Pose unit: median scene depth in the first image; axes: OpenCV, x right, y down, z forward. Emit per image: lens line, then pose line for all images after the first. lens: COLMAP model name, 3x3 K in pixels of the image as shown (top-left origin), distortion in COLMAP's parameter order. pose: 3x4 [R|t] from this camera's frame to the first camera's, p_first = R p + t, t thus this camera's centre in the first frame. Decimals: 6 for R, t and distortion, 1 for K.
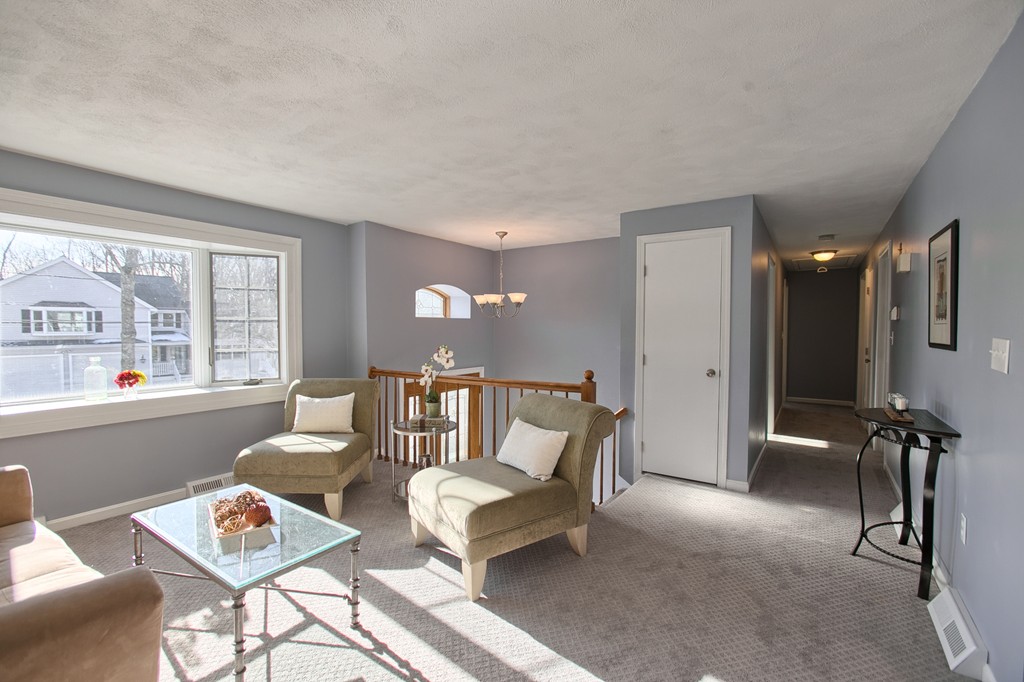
lens RADIAL K [[454.9, 0, 510.4], [0, 454.9, 342.4], [0, 0, 1]] dist [-0.016879, 0.007487]
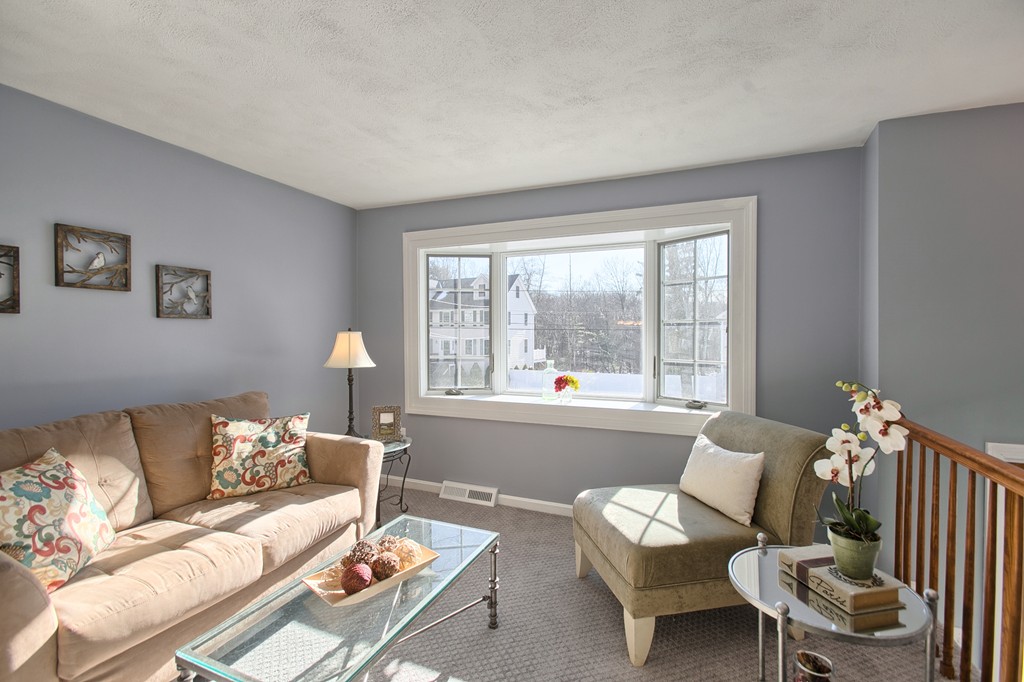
lens RADIAL K [[454.9, 0, 504.6], [0, 454.9, 342.8], [0, 0, 1]] dist [-0.016879, 0.007487]
pose [[0.190612, 0.018136, -0.981498, 0.135440], [-0.031135, 0.999438, 0.012421, -0.018964], [0.981172, 0.028191, 0.191070, 0.661855]]
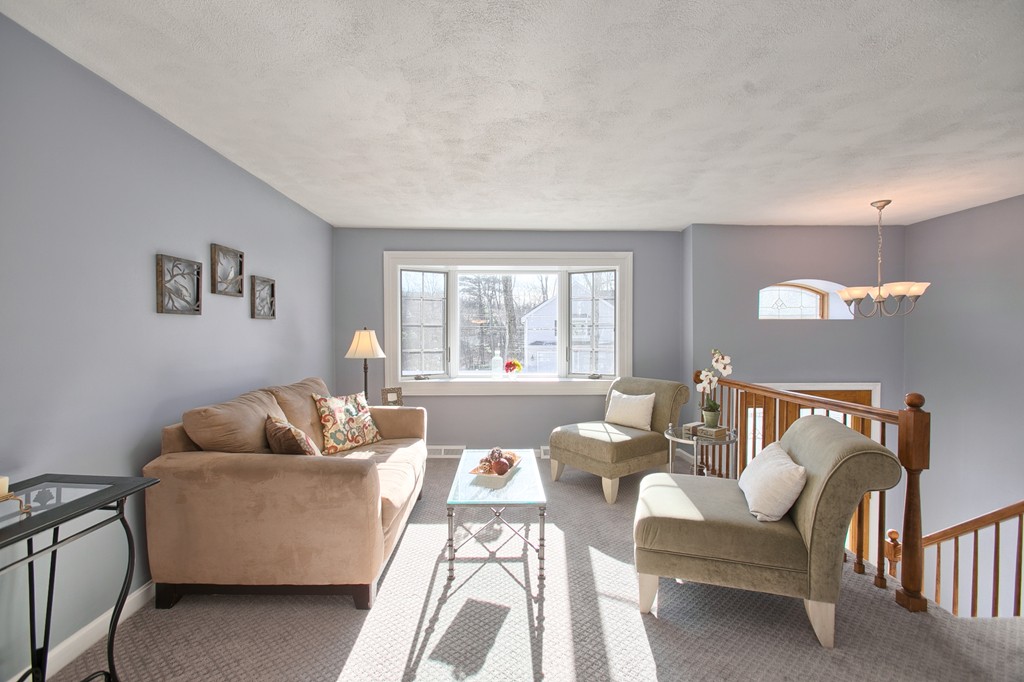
lens RADIAL K [[454.9, 0, 505.2], [0, 454.9, 341.6], [0, 0, 1]] dist [-0.016879, 0.007487]
pose [[0.576988, 0.014568, -0.816623, 0.345814], [-0.025285, 0.999680, -0.000032, 0.000945], [0.816361, 0.020666, 0.577172, 0.125542]]
